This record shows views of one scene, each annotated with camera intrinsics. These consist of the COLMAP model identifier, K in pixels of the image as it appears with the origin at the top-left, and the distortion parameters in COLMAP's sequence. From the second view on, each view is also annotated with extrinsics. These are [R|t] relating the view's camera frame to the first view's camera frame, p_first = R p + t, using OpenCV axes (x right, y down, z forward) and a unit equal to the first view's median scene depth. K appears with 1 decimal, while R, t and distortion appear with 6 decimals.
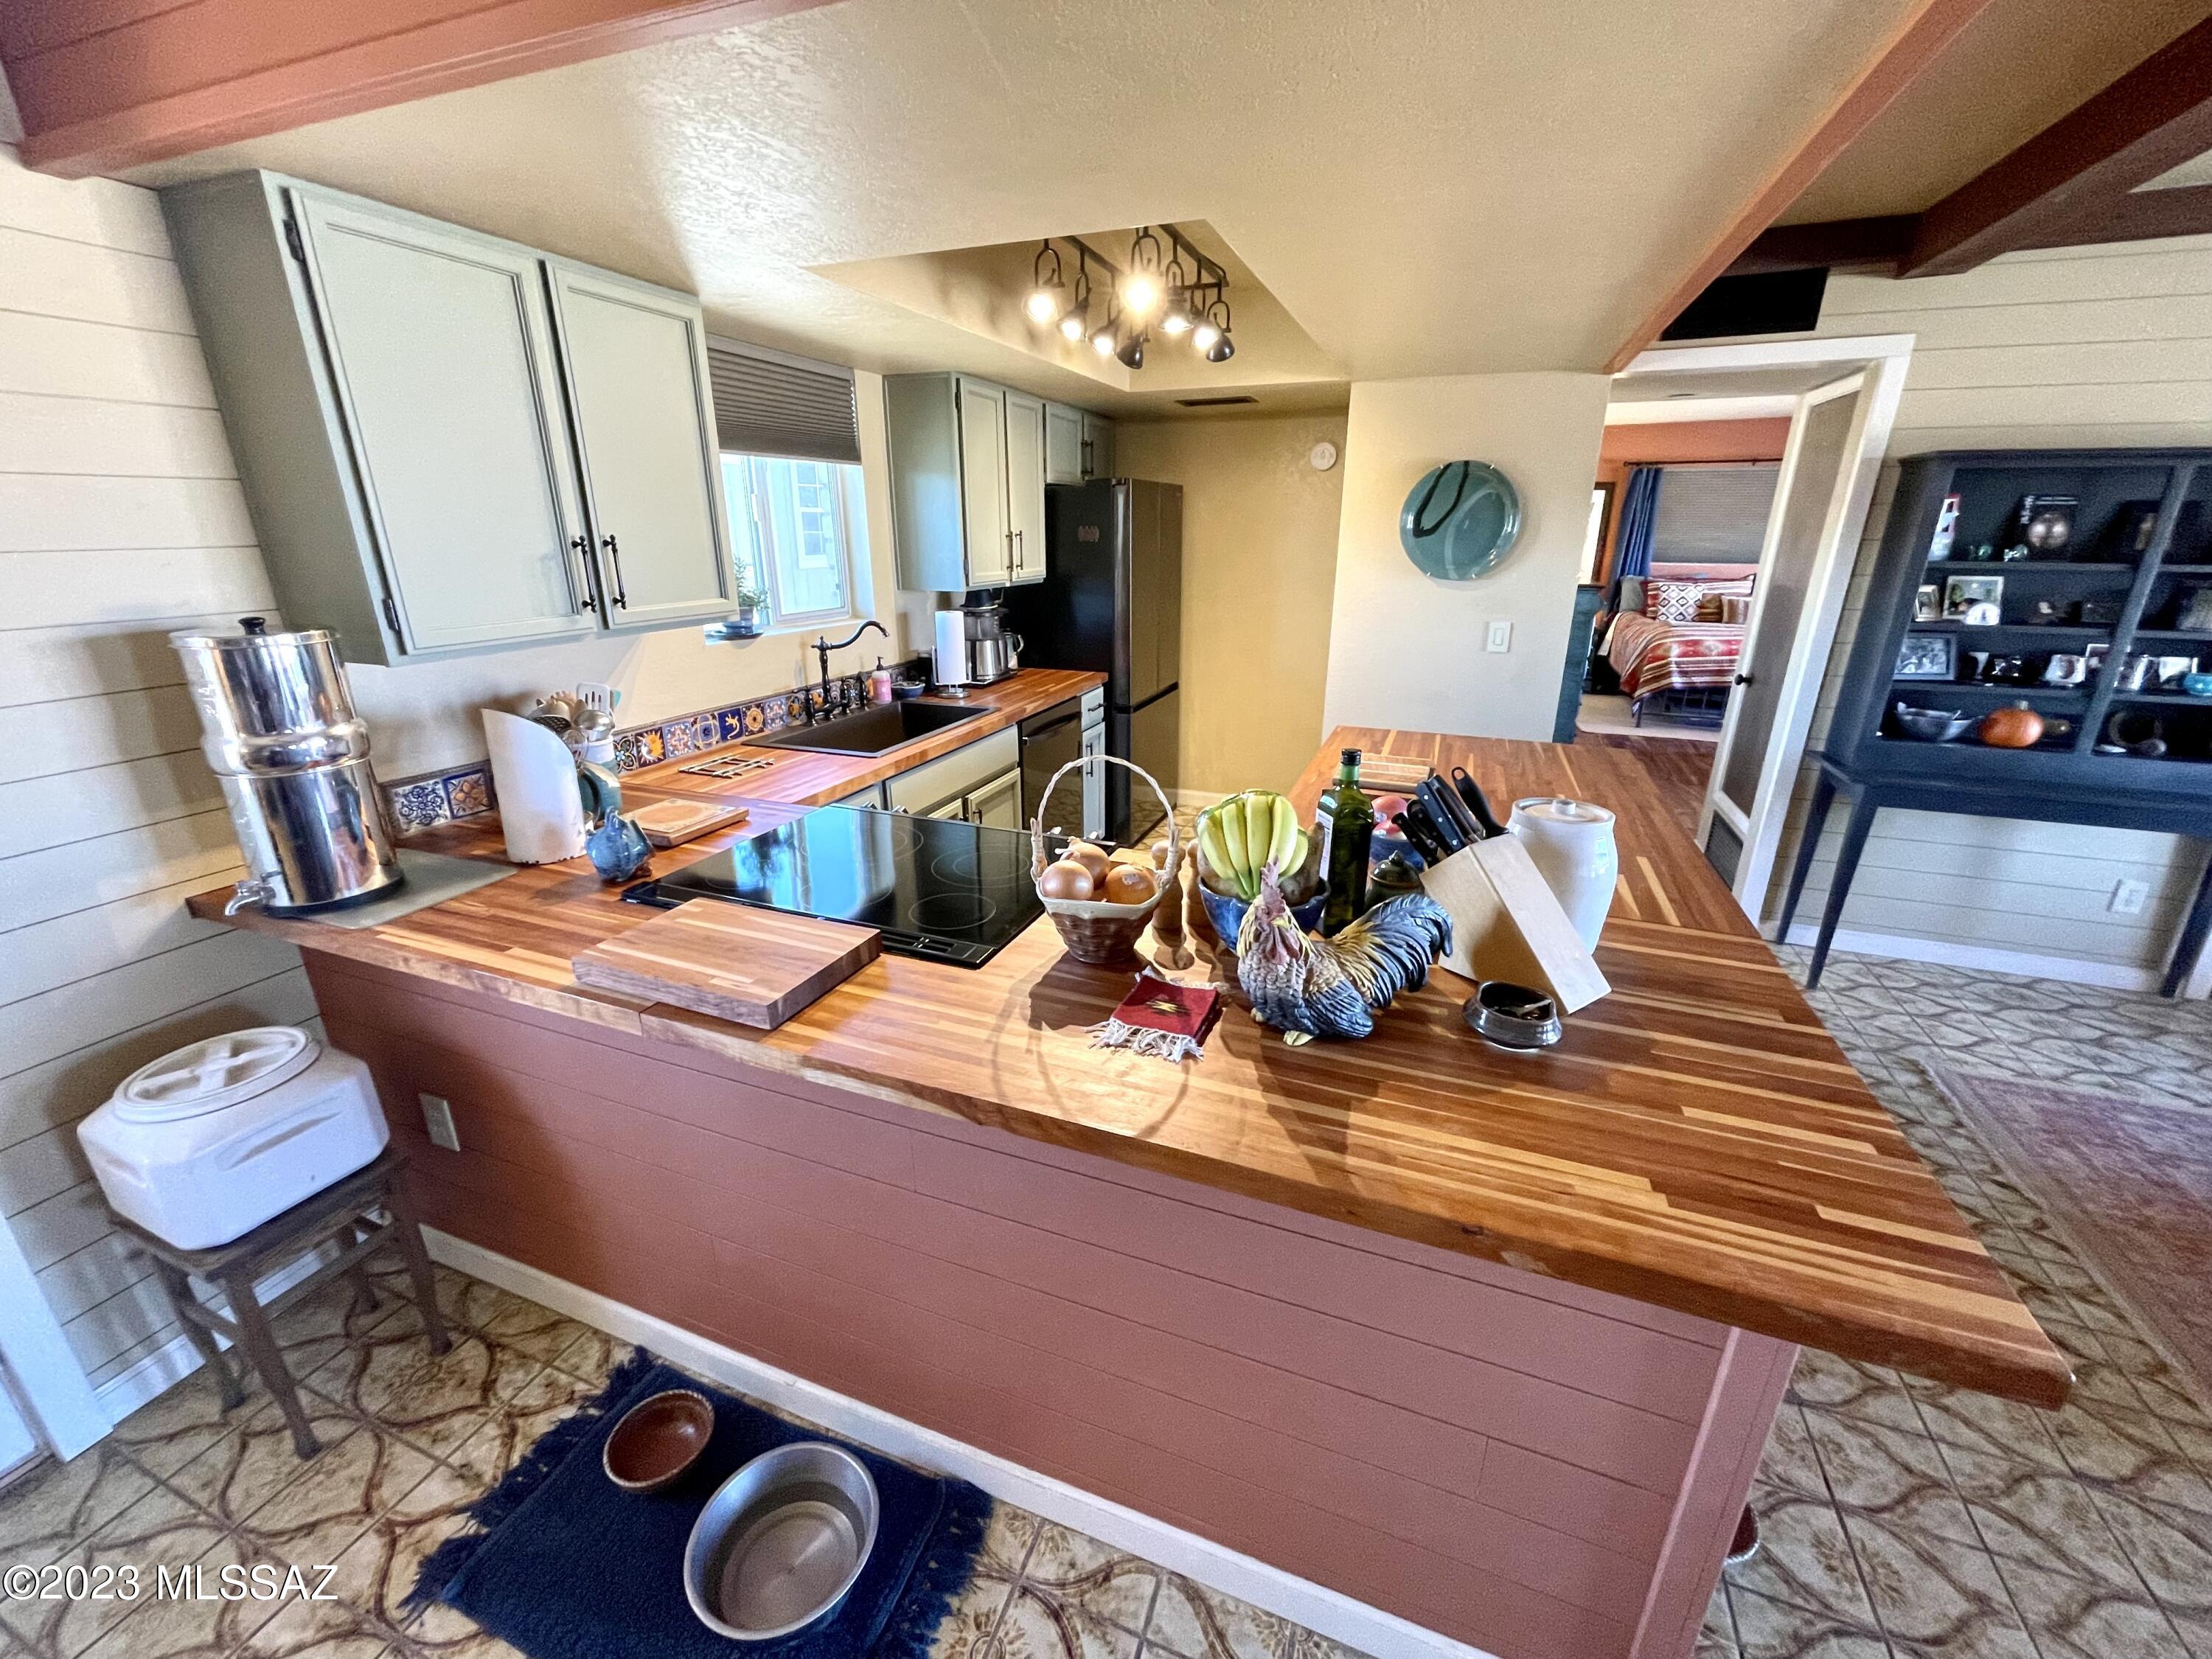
lens RADIAL K [[892.5, 0, 1092.6], [0, 892.5, 829.6], [0, 0, 1]] dist [-0.002290, 0.000277]
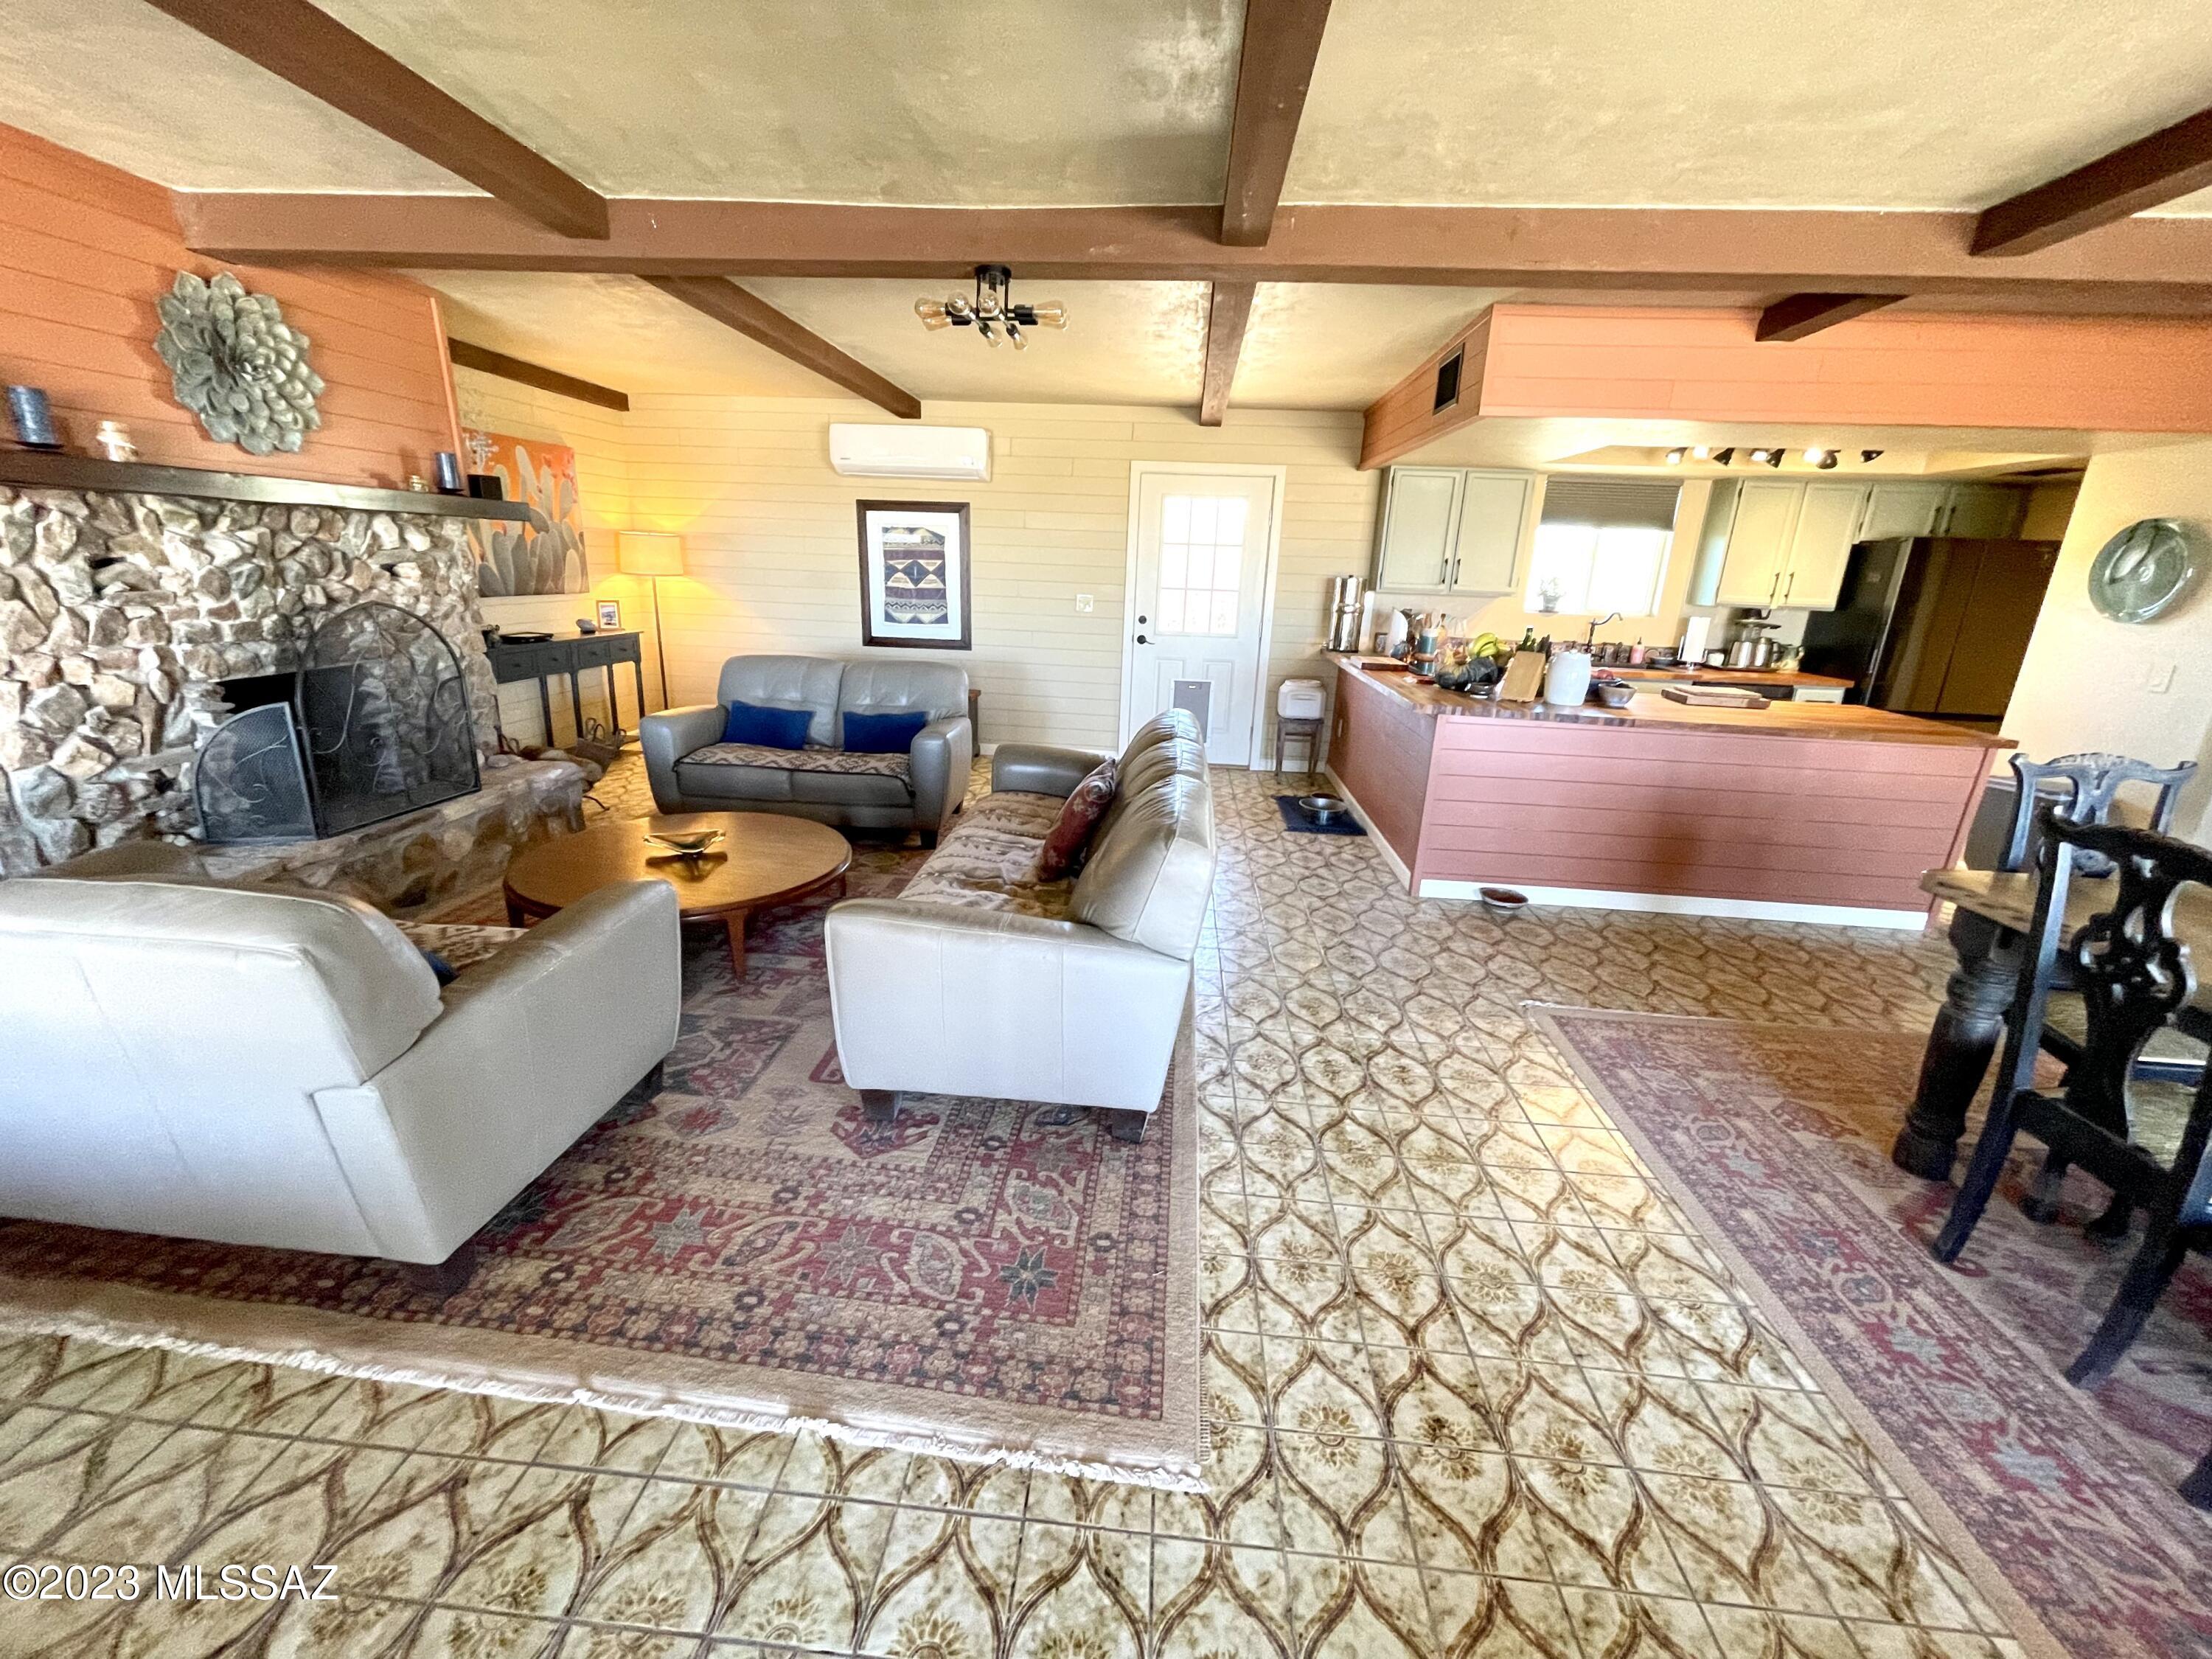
lens RADIAL K [[892.5, 0, 1097.3], [0, 892.5, 831.3], [0, 0, 1]] dist [-0.002290, 0.000277]
pose [[0.285569, 0.288812, -0.913804, 1.383793], [-0.343448, 0.921018, 0.183762, 0.241053], [0.894703, 0.261368, 0.362206, -0.591653]]
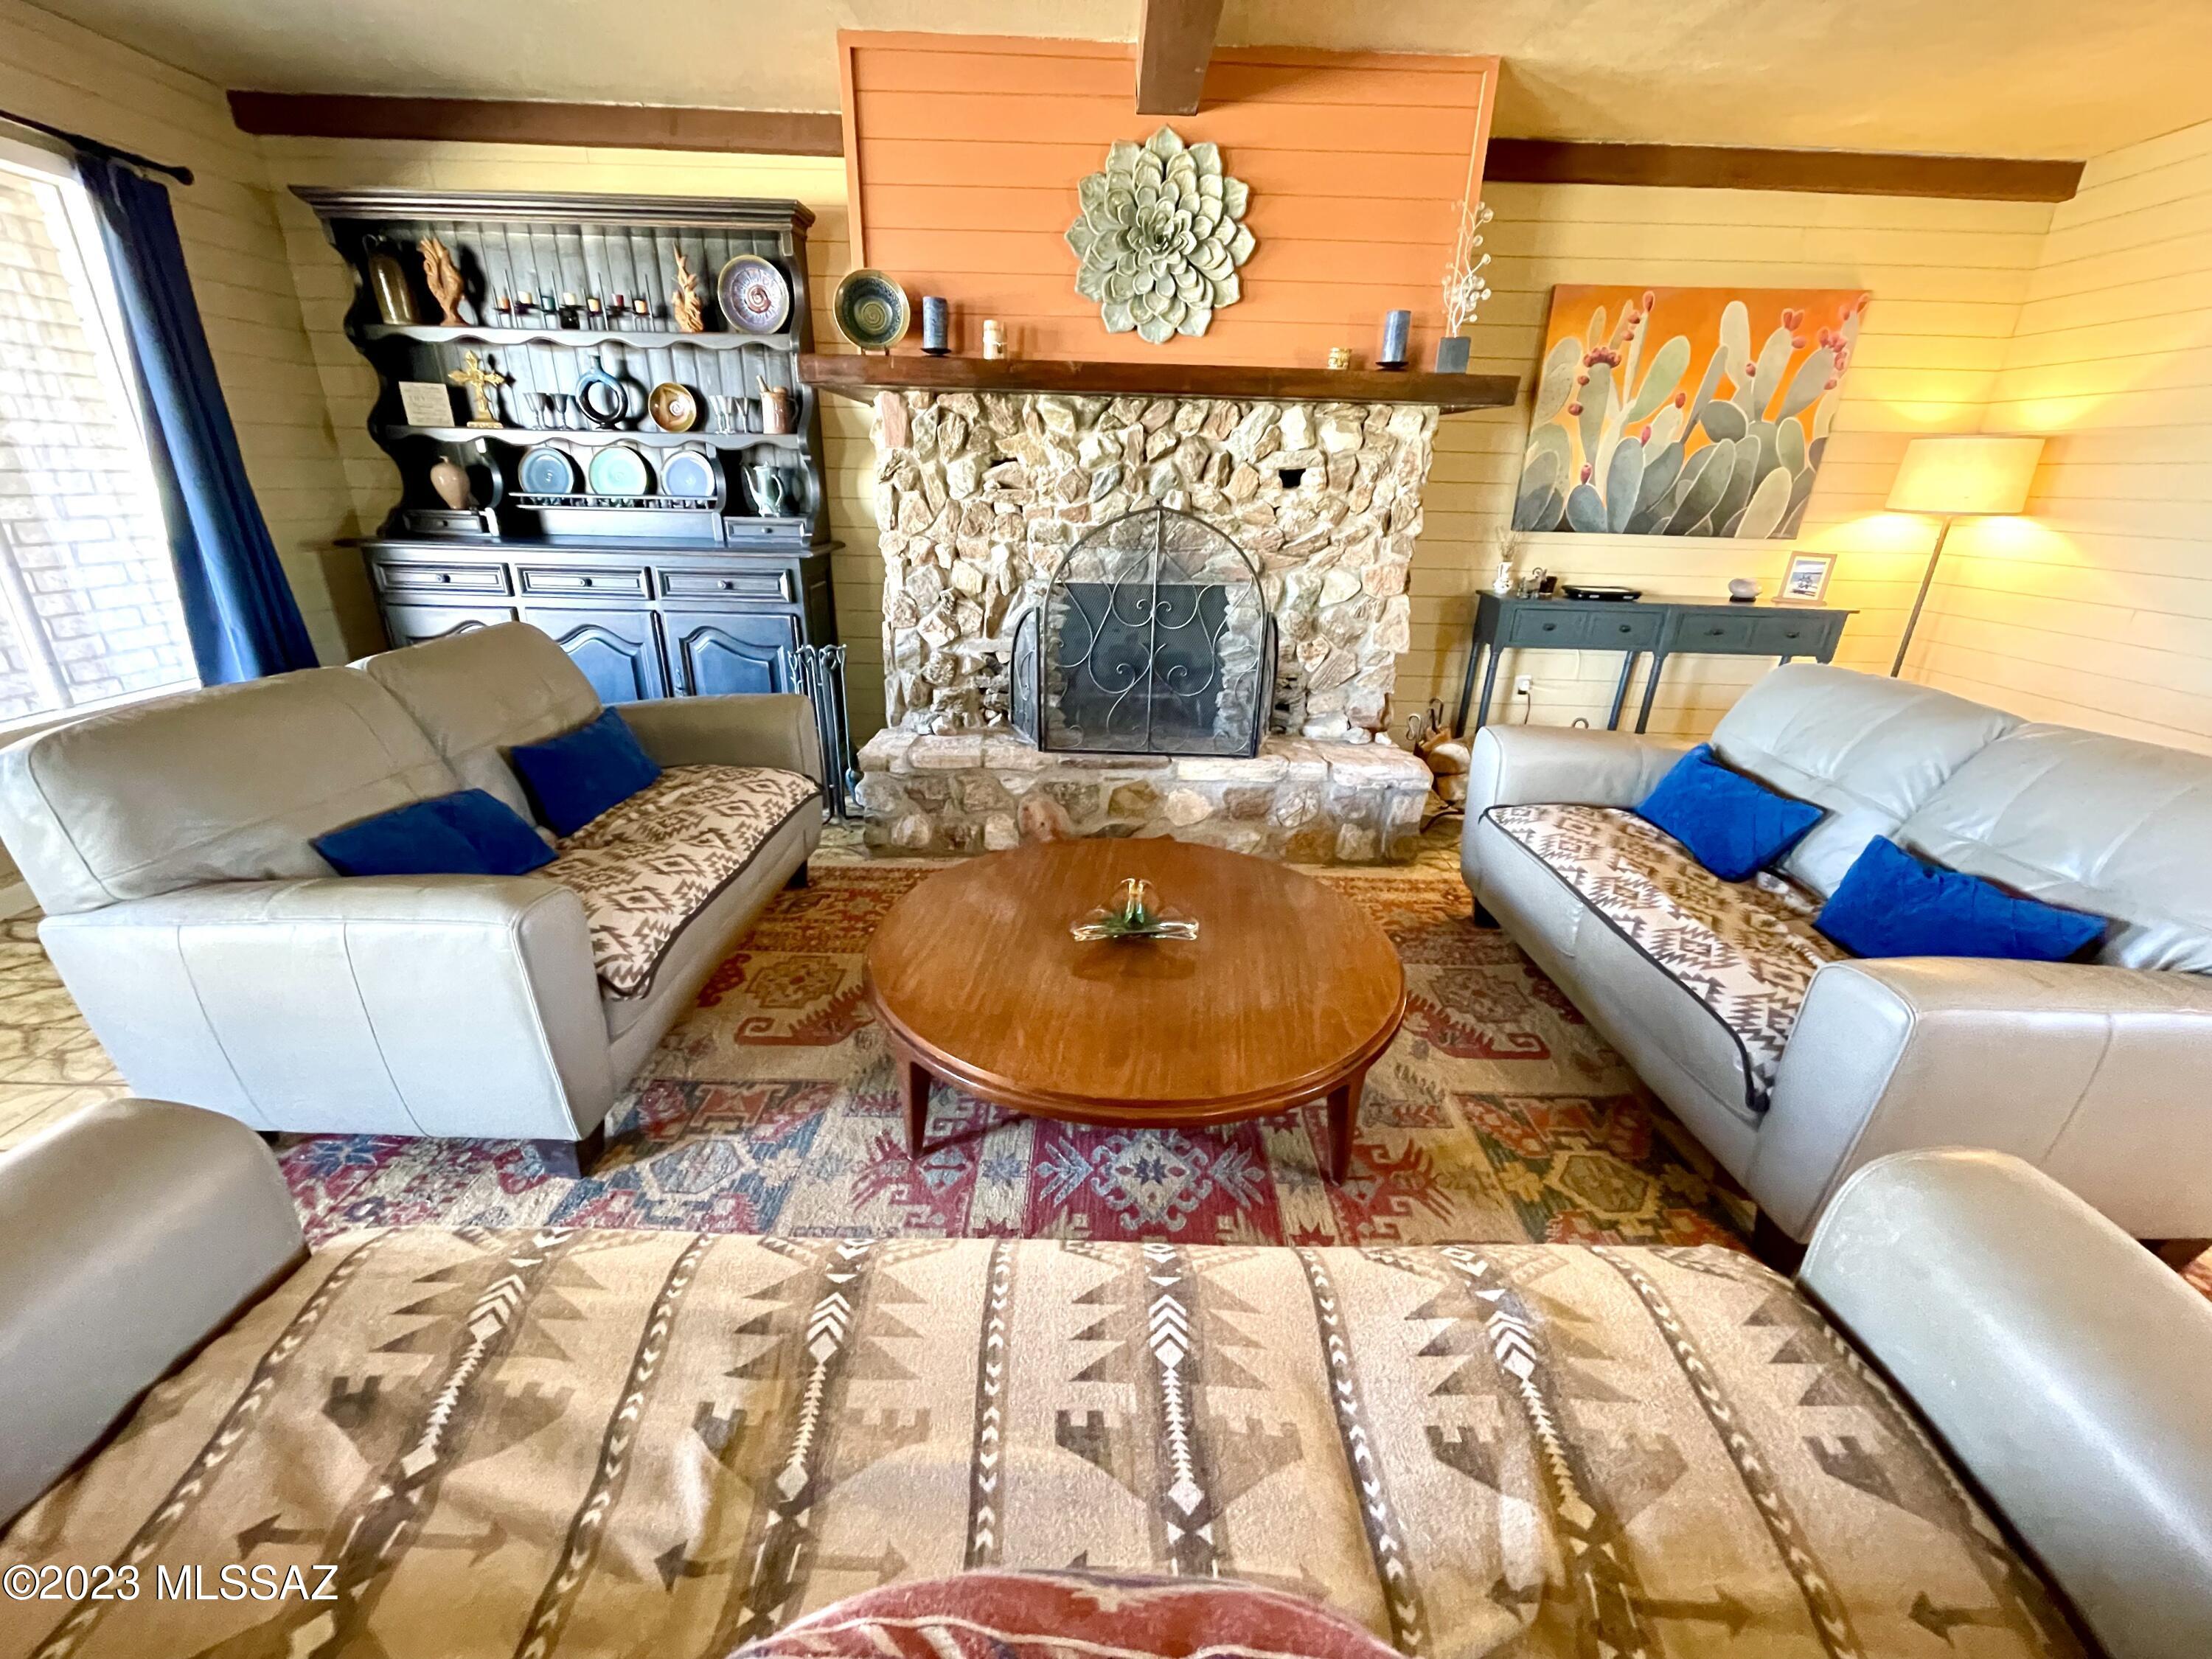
lens RADIAL K [[892.5, 0, 1099.5], [0, 892.5, 831.6], [0, 0, 1]] dist [-0.002290, 0.000277]
pose [[-0.931800, 0.113314, -0.344831, 0.429909], [-0.137265, 0.769462, 0.623767, 0.174936], [0.336016, 0.628560, -0.701431, -0.209243]]
